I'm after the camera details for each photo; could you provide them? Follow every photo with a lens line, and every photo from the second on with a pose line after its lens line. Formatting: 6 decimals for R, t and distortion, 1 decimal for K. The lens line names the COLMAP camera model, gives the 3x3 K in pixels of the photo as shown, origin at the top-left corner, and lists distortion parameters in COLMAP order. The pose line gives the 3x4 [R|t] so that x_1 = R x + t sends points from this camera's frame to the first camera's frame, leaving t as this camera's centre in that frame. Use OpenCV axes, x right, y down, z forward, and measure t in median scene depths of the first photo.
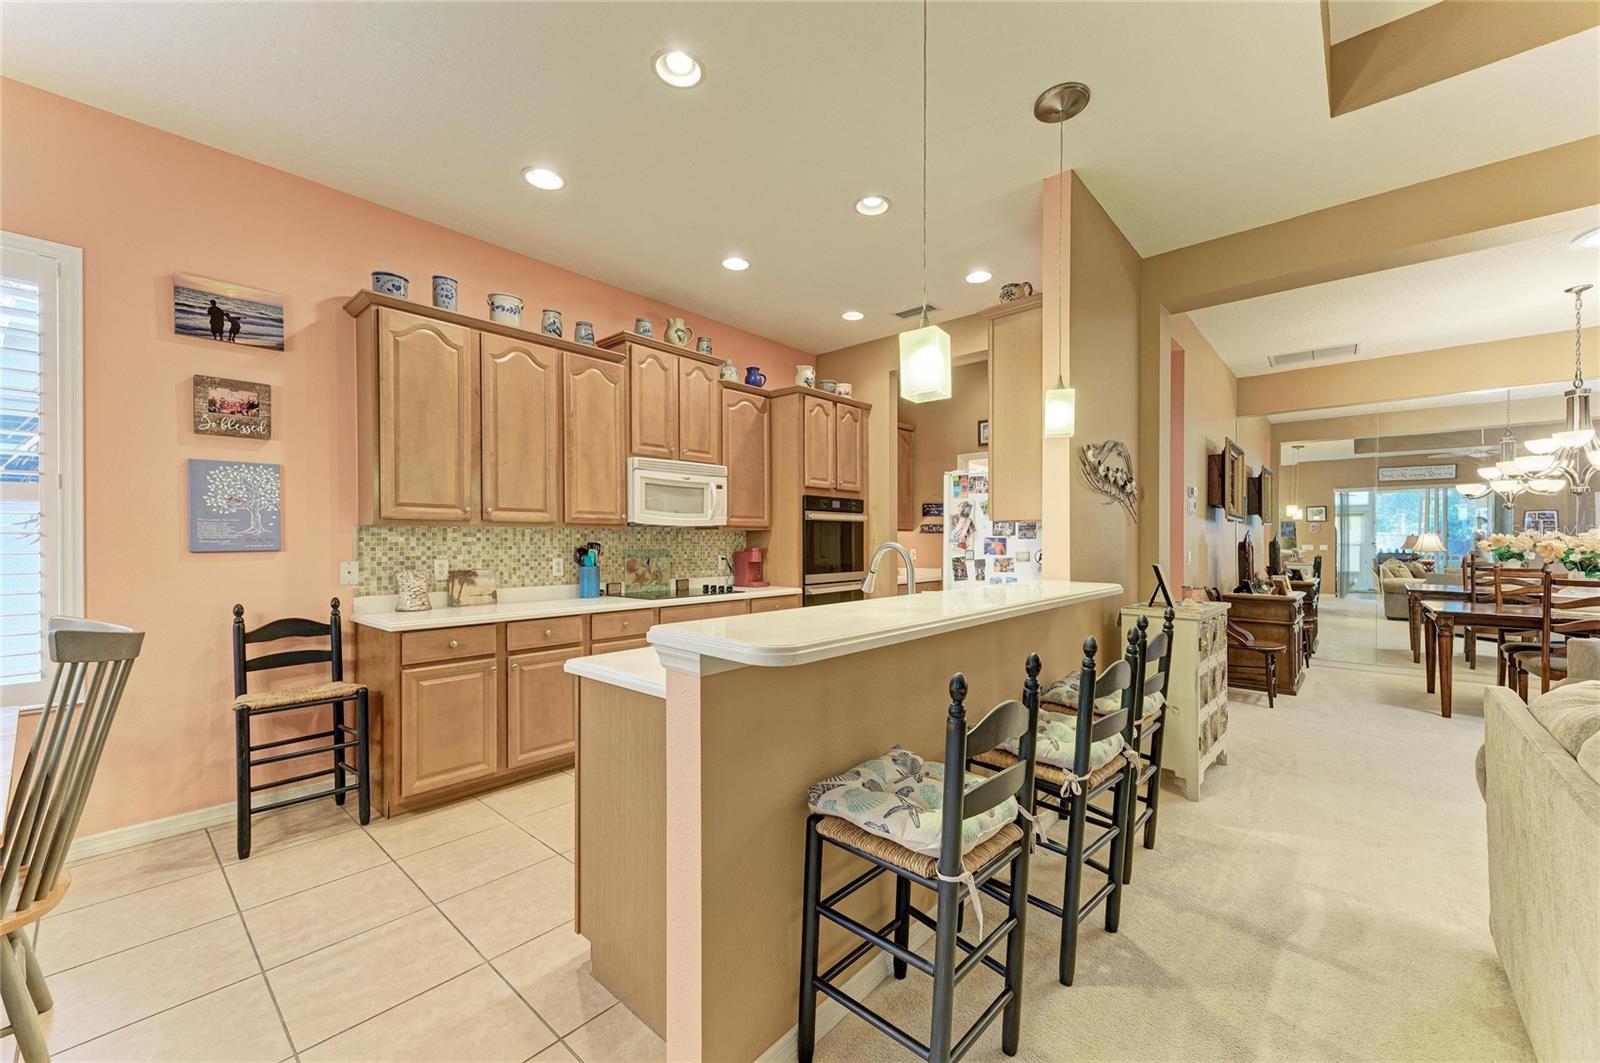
lens RADIAL K [[624.7, 0, 808.0], [0, 624.7, 543.0], [0, 0, 1]] dist [0.019760, -0.007382]
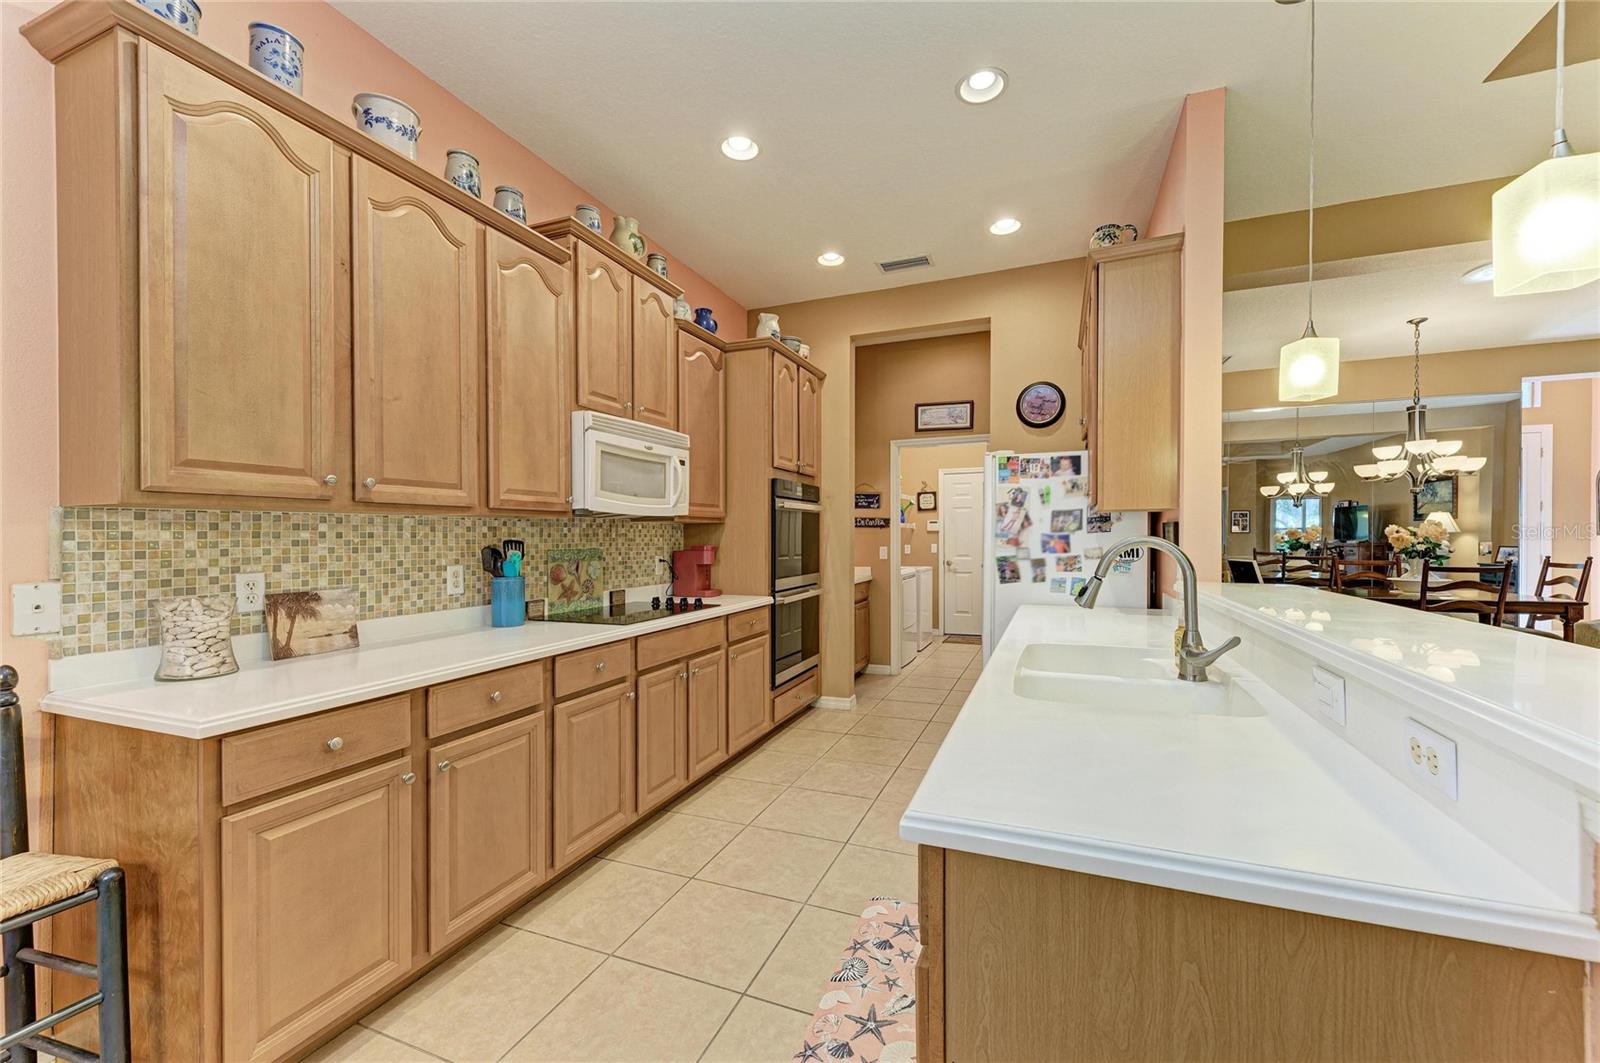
lens RADIAL K [[624.1, 0, 807.6], [0, 624.1, 539.1], [0, 0, 1]] dist [0.019023, -0.008356]
pose [[0.941362, -0.005581, 0.337353, -0.340027], [0.005589, 0.999984, 0.000948, -0.000777], [-0.337353, 0.000993, 0.941378, 0.360435]]
